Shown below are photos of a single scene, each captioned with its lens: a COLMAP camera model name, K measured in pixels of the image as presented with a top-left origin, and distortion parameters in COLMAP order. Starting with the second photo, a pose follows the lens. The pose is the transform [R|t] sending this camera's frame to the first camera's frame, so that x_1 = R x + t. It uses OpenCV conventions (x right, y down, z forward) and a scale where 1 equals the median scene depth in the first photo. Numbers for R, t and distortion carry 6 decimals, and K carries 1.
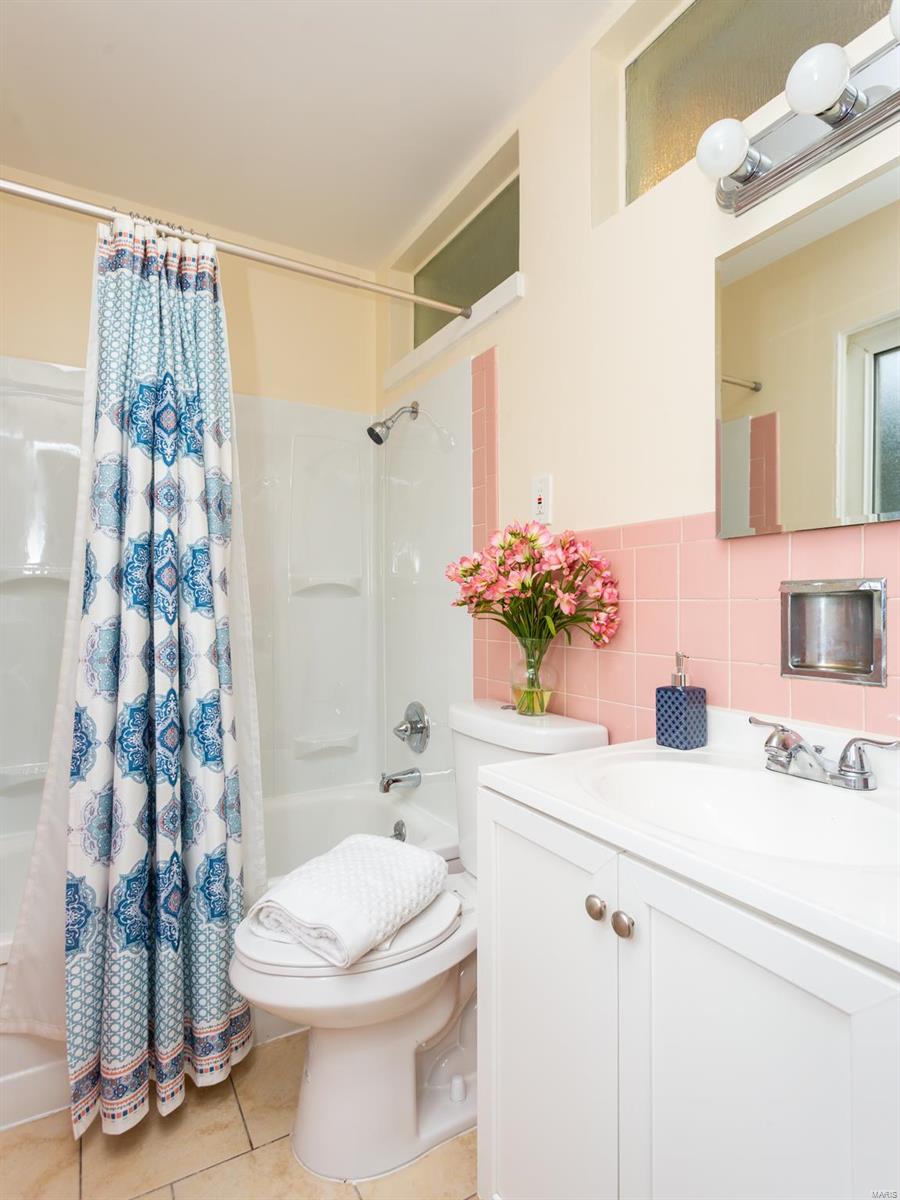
lens RADIAL K [[634.7, 0, 451.1], [0, 634.7, 607.7], [0, 0, 1]] dist [0.003449, 0.003938]
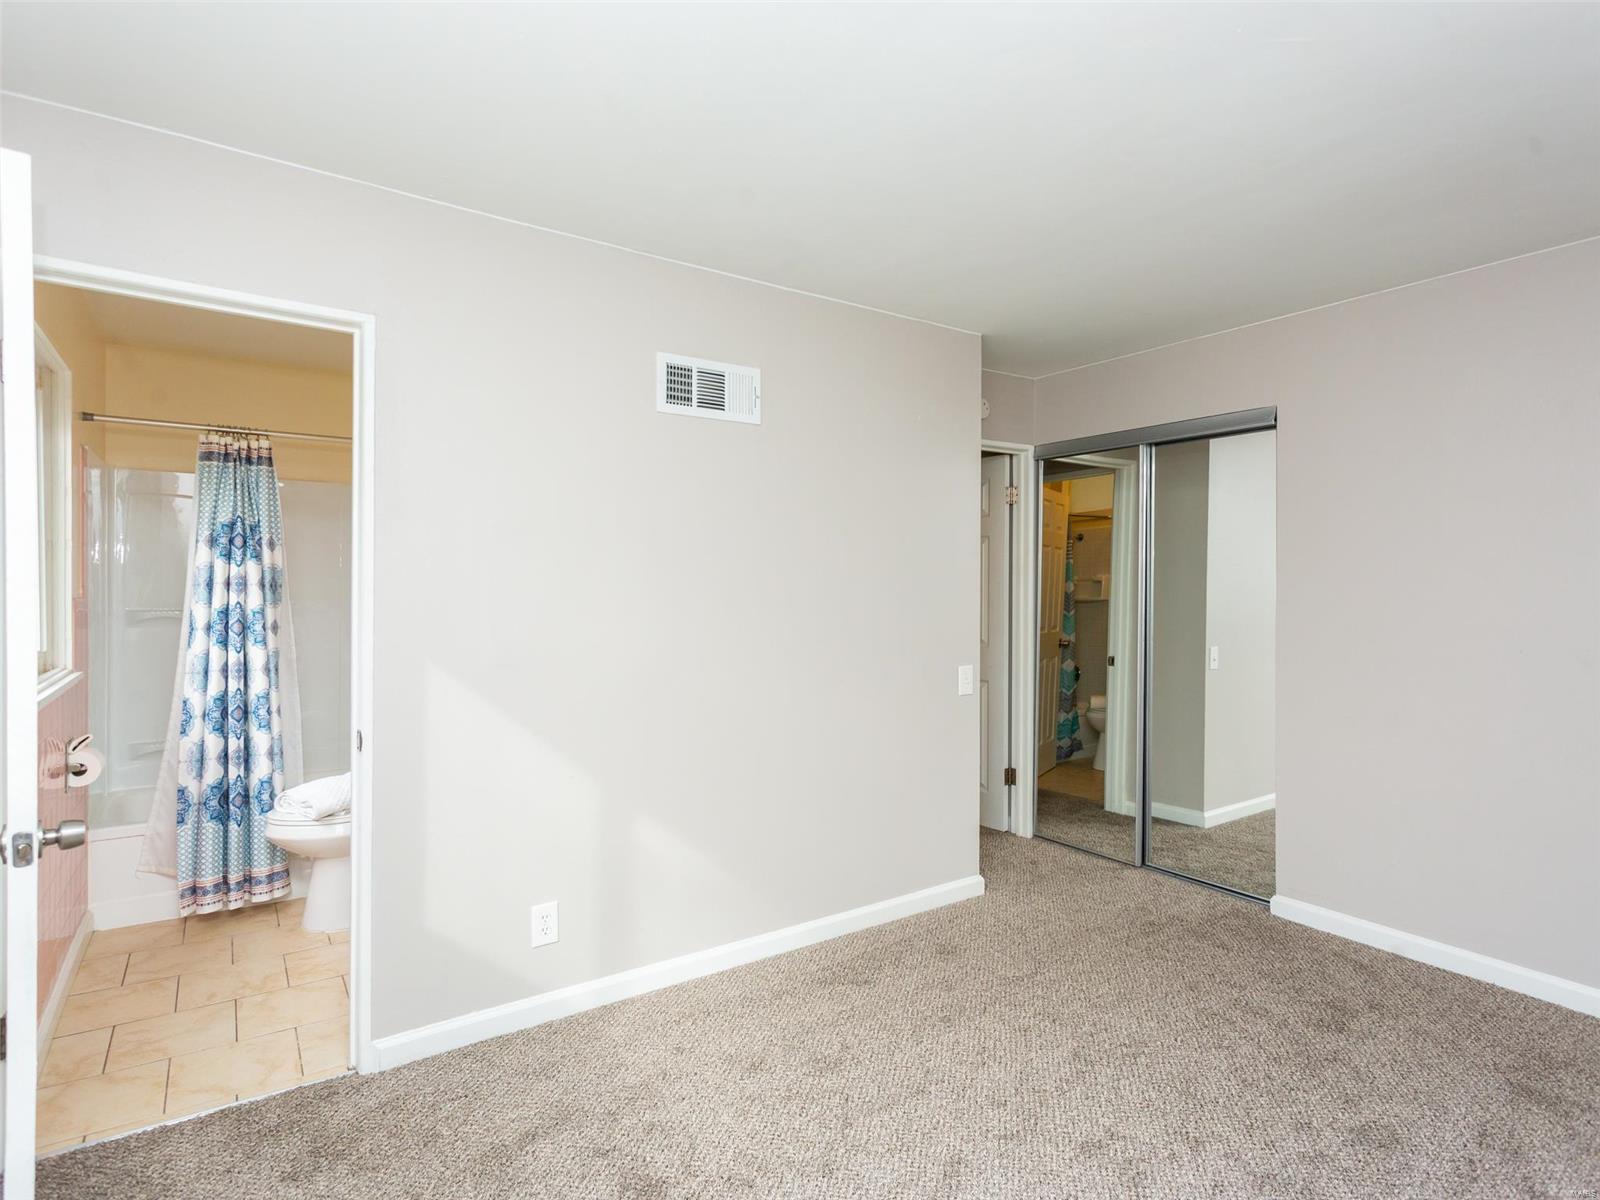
lens RADIAL K [[846.3, 0, 814.9], [0, 846.3, 596.9], [0, 0, 1]] dist [0.003449, 0.003938]
pose [[0.996700, 0.004931, 0.081019, 1.040819], [-0.004973, 0.999988, 0.000317, -0.148643], [-0.081016, -0.000719, 0.996713, -1.614256]]
